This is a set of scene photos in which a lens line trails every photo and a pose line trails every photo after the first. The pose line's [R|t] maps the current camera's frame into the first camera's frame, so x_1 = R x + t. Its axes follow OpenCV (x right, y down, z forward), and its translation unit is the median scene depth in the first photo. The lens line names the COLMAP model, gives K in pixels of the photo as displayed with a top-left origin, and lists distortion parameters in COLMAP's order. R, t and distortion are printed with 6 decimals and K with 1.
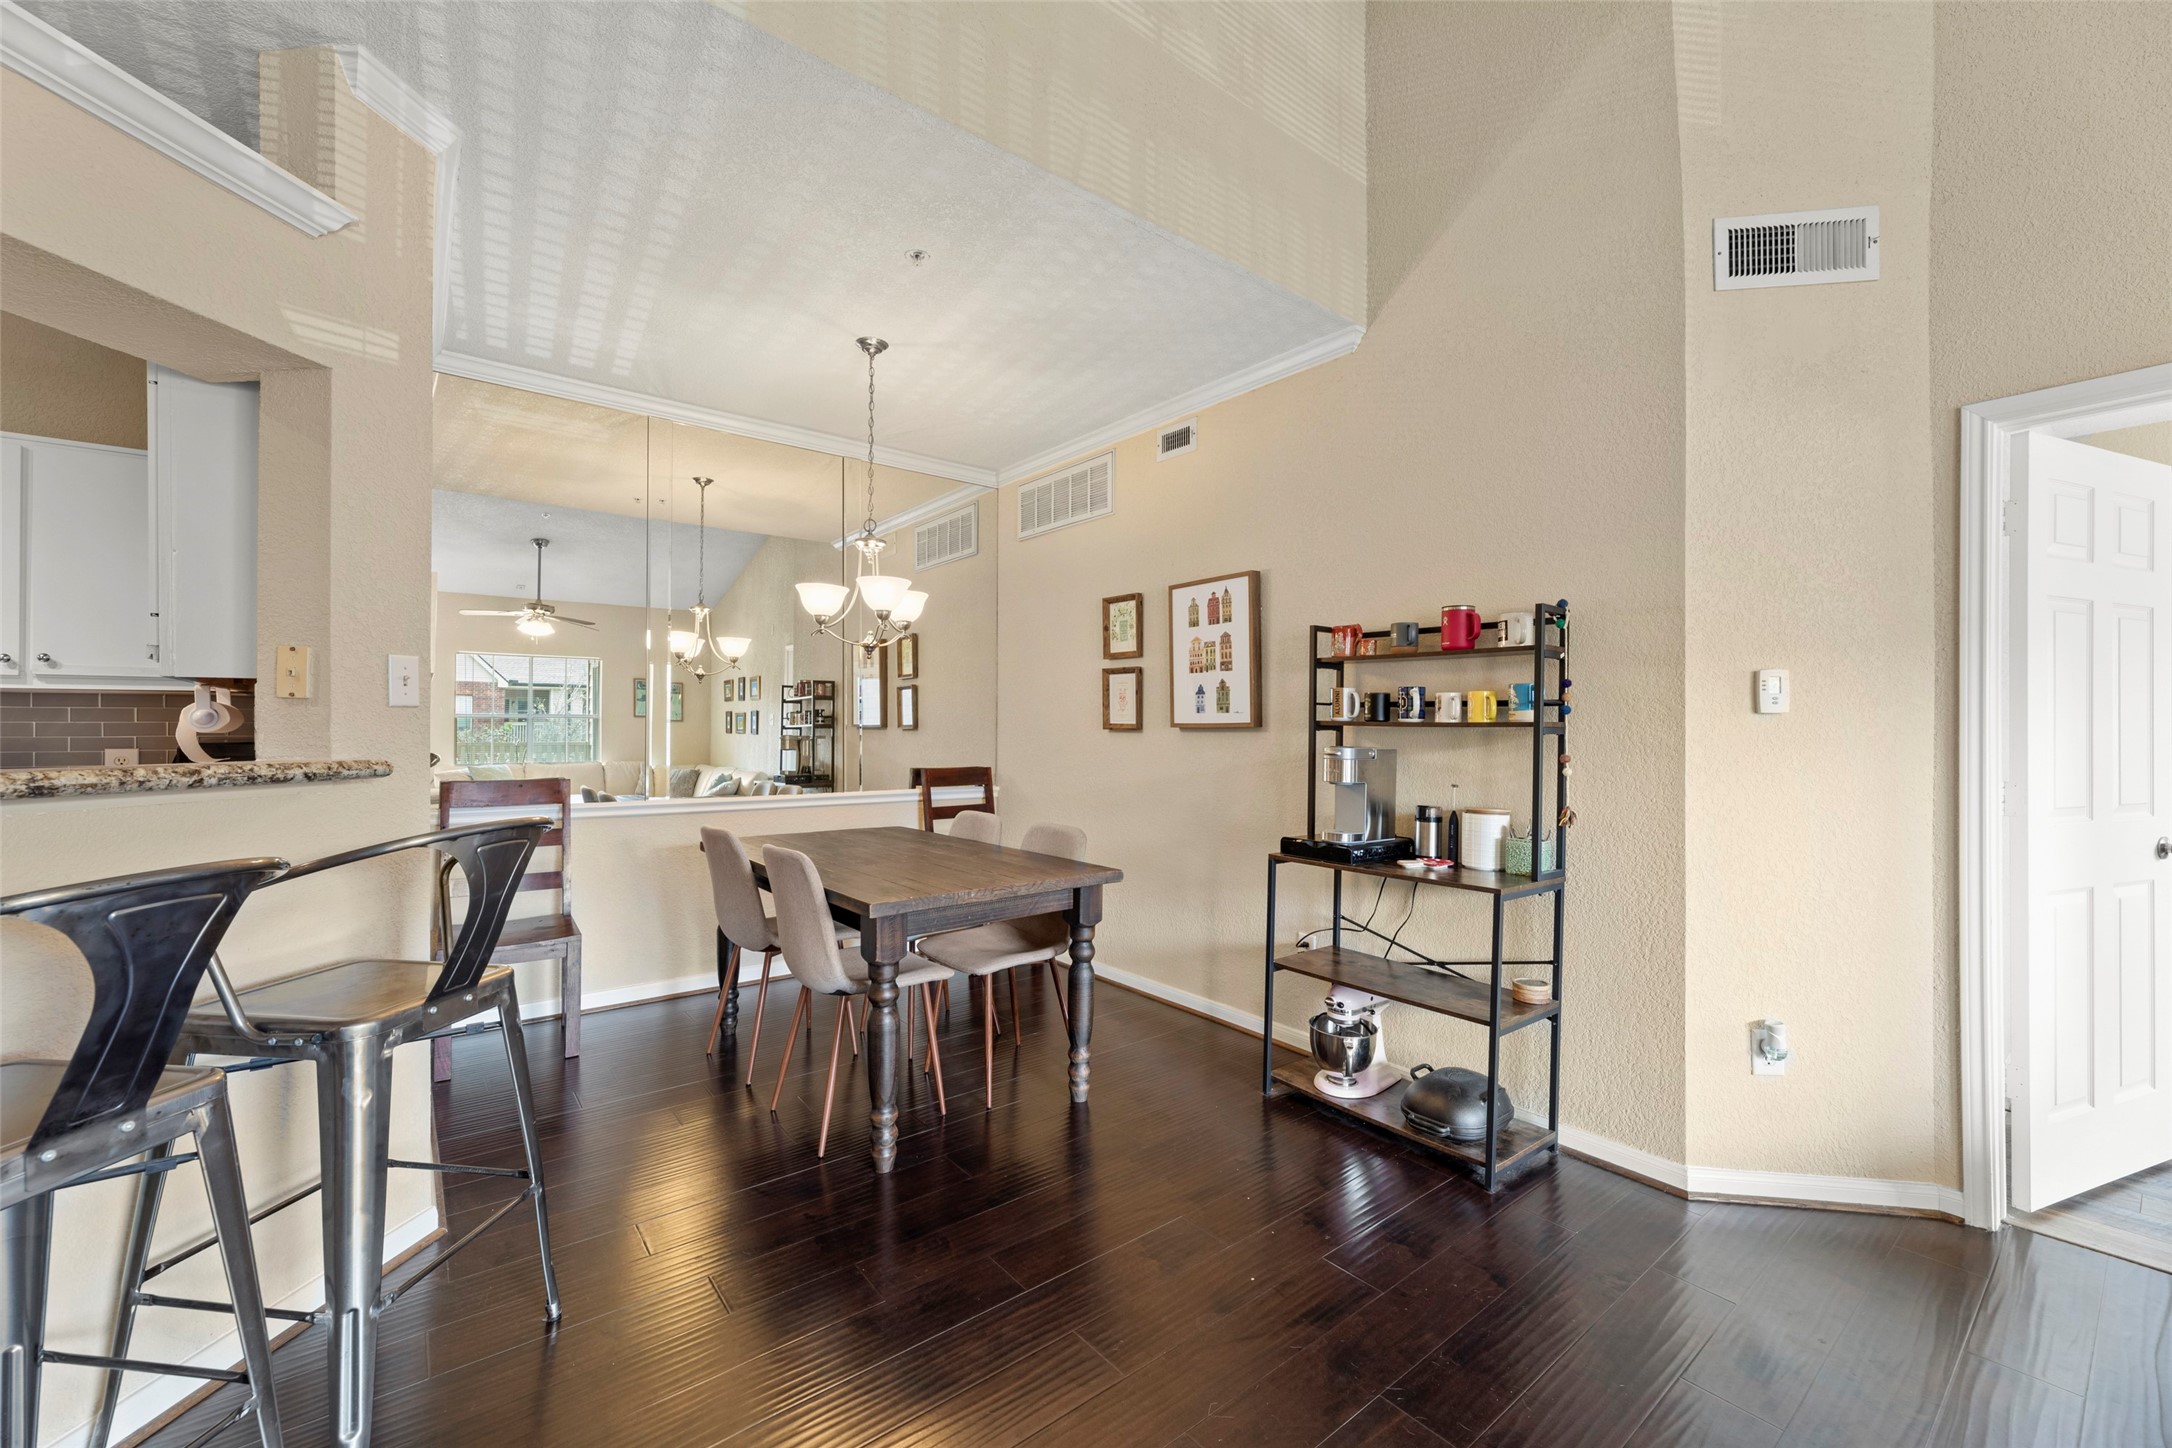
lens RADIAL K [[869.3, 0, 1081.6], [0, 869.3, 723.3], [0, 0, 1]] dist [0.000332, 0.000380]
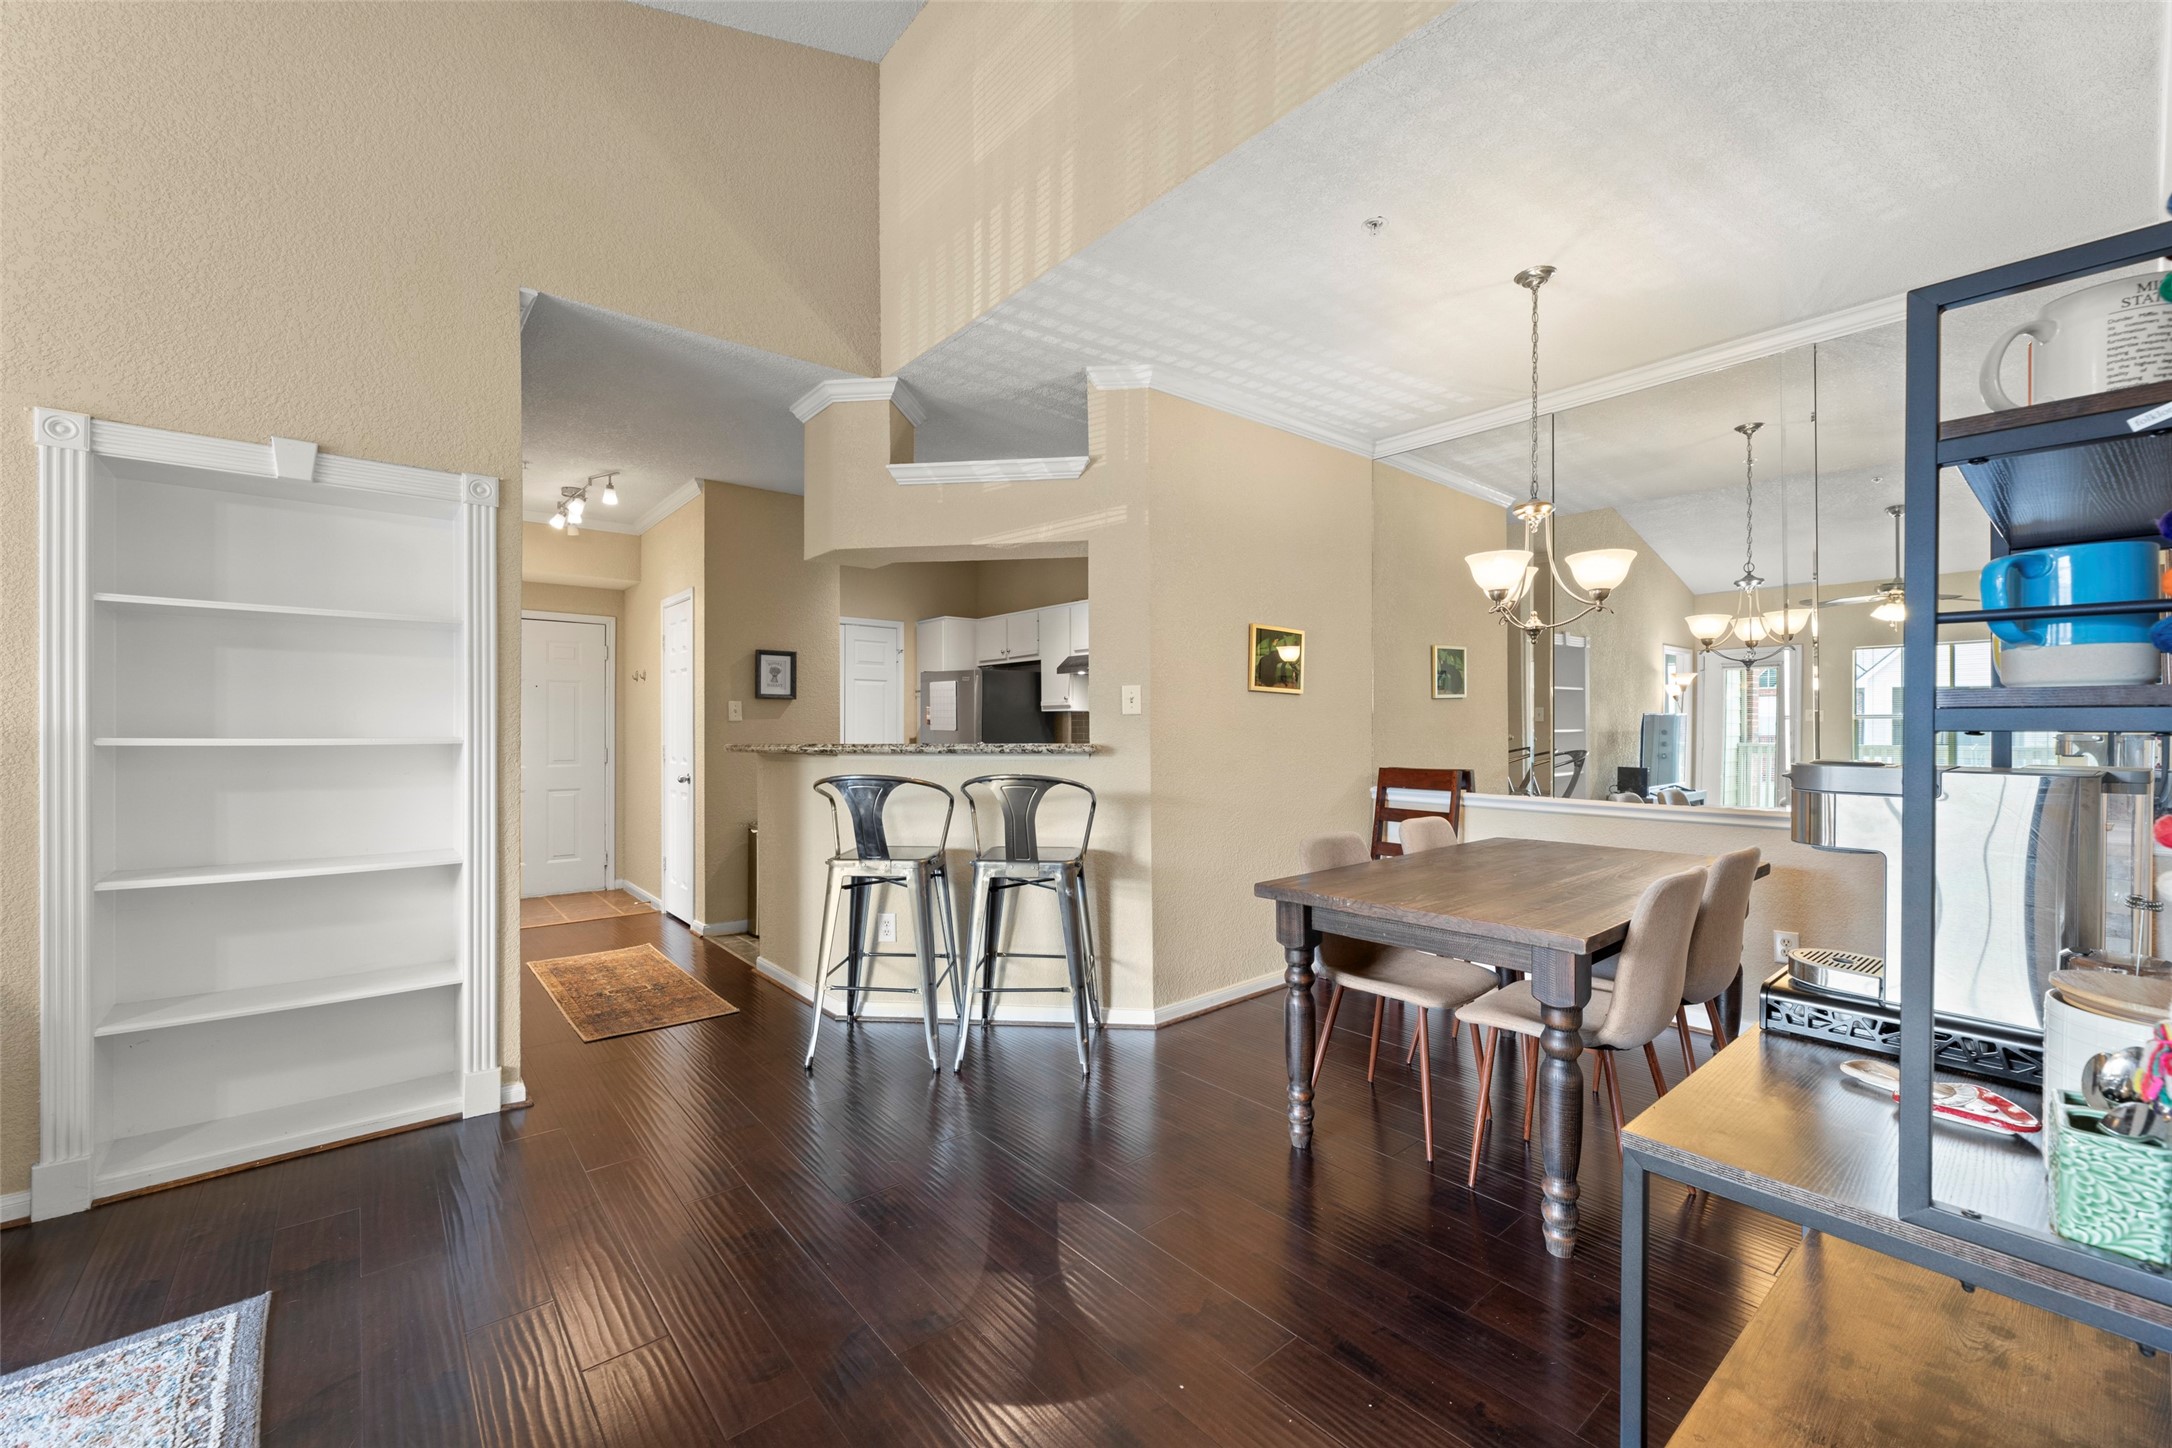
lens RADIAL K [[879.3, 0, 1075.9], [0, 879.3, 729.2], [0, 0, 1]] dist [0.000321, 0.000110]
pose [[0.020525, -0.002223, -0.999787, 0.672199], [0.009602, 0.999952, -0.002026, 0.008383], [0.999743, -0.009558, 0.020545, 0.577481]]
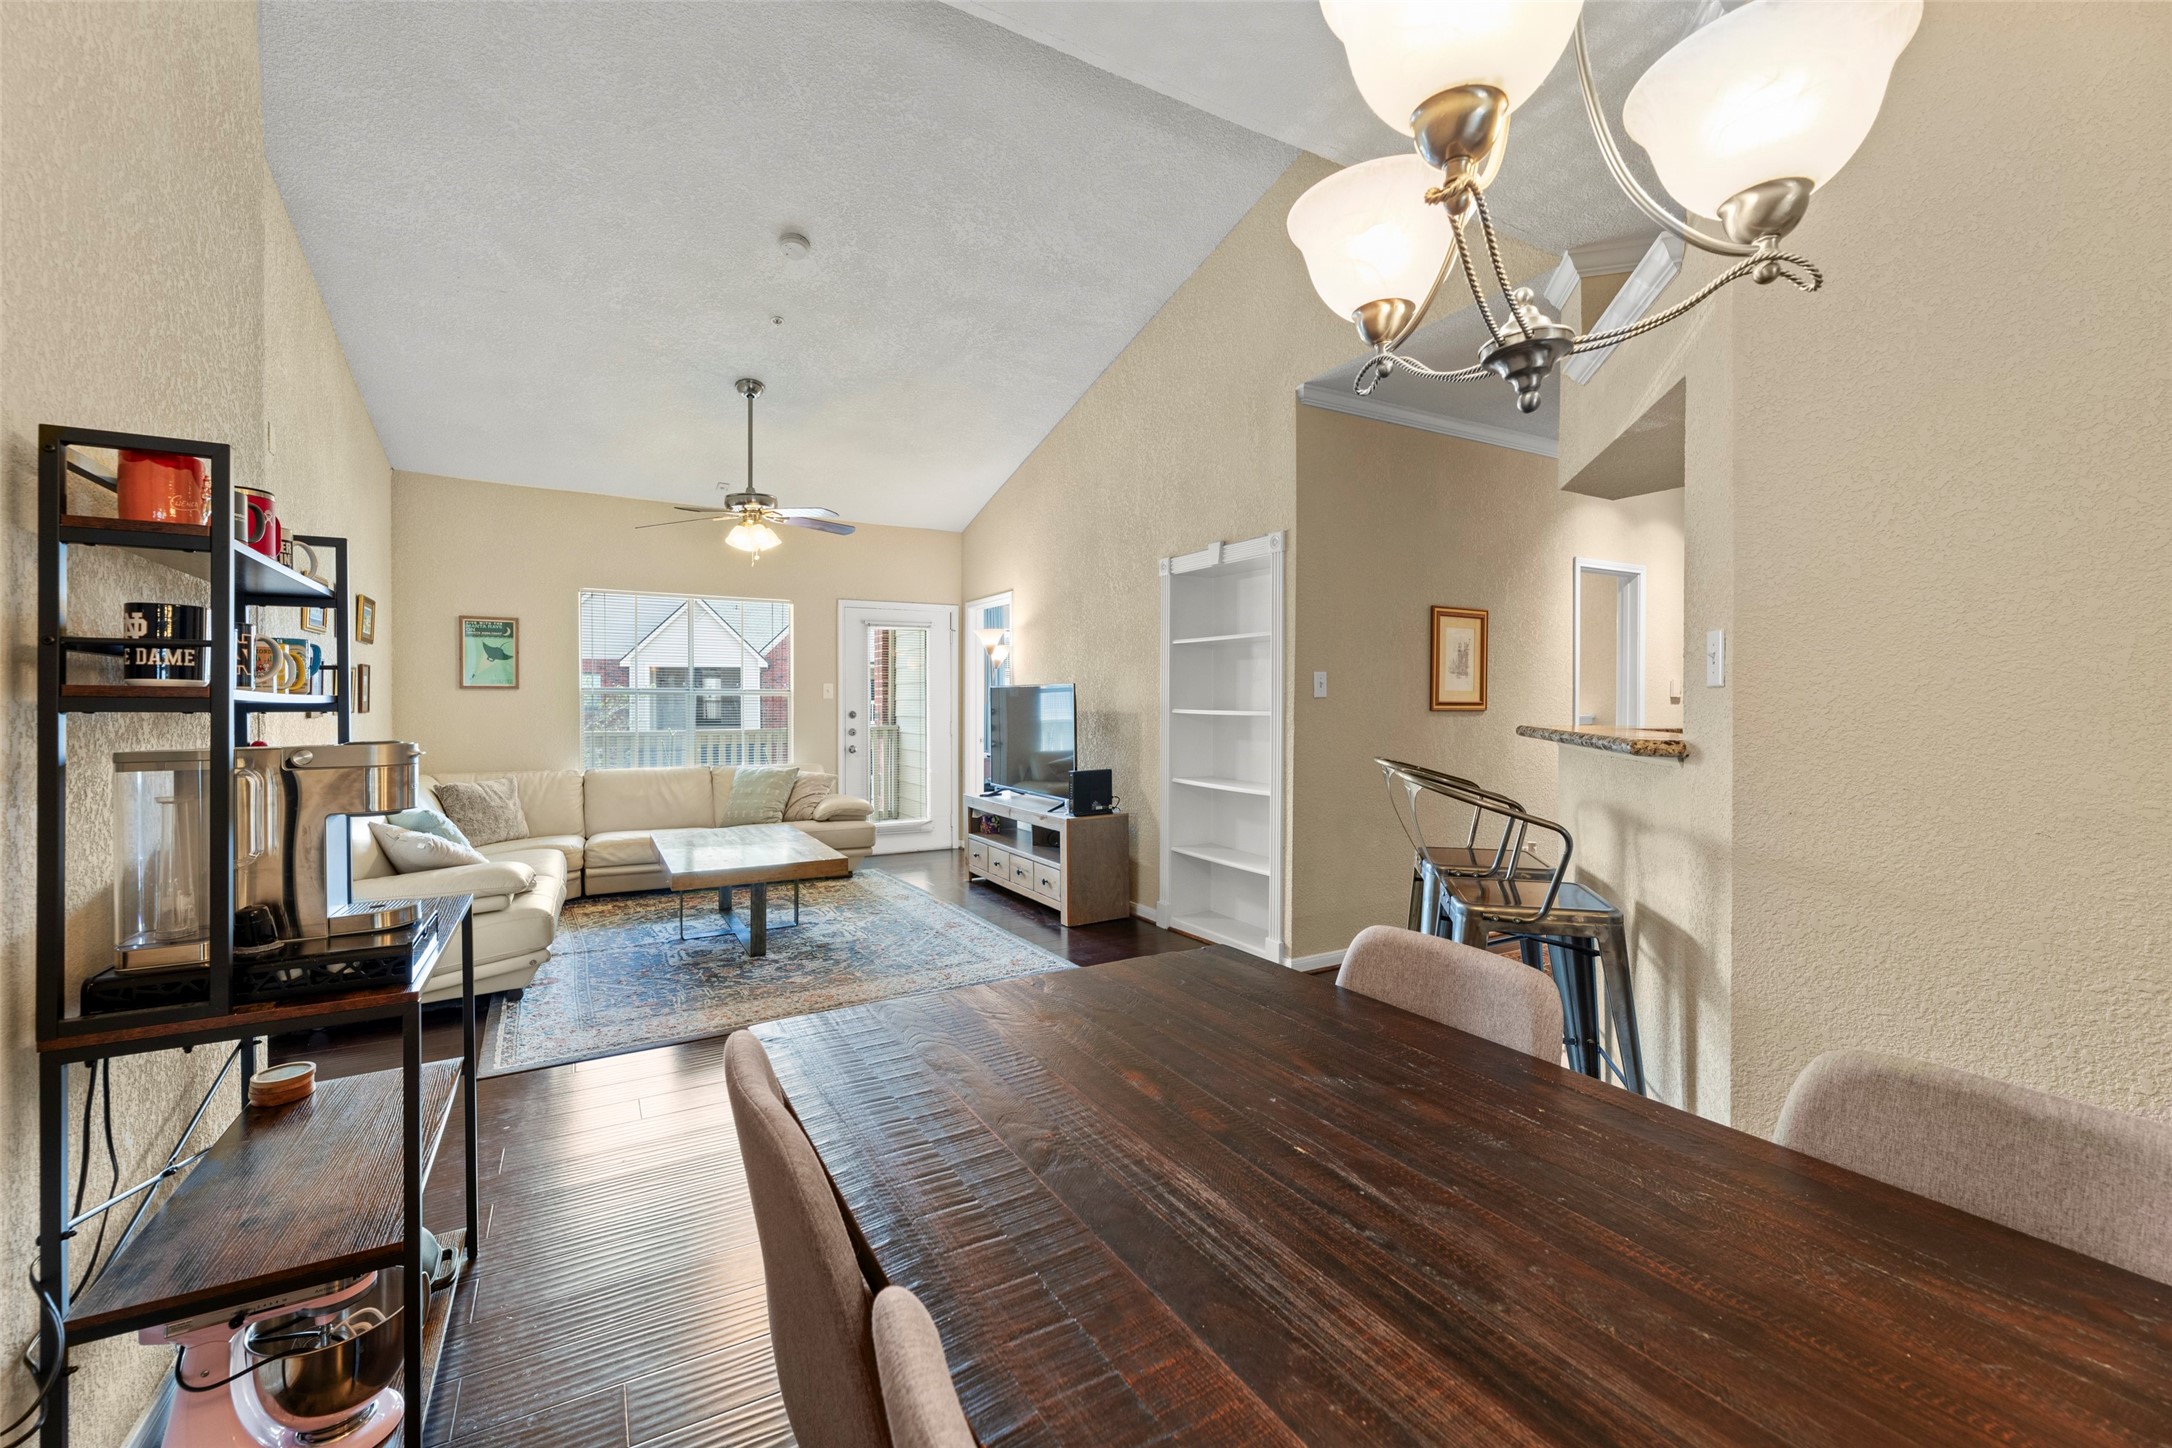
lens RADIAL K [[878.9, 0, 1077.9], [0, 878.9, 705.0], [0, 0, 1]] dist [0.000543, 0.000094]
pose [[-0.988529, -0.004757, 0.150954, -0.178593], [-0.005383, 0.999979, -0.003741, 0.006552], [-0.150933, -0.004510, -0.988534, 1.360376]]
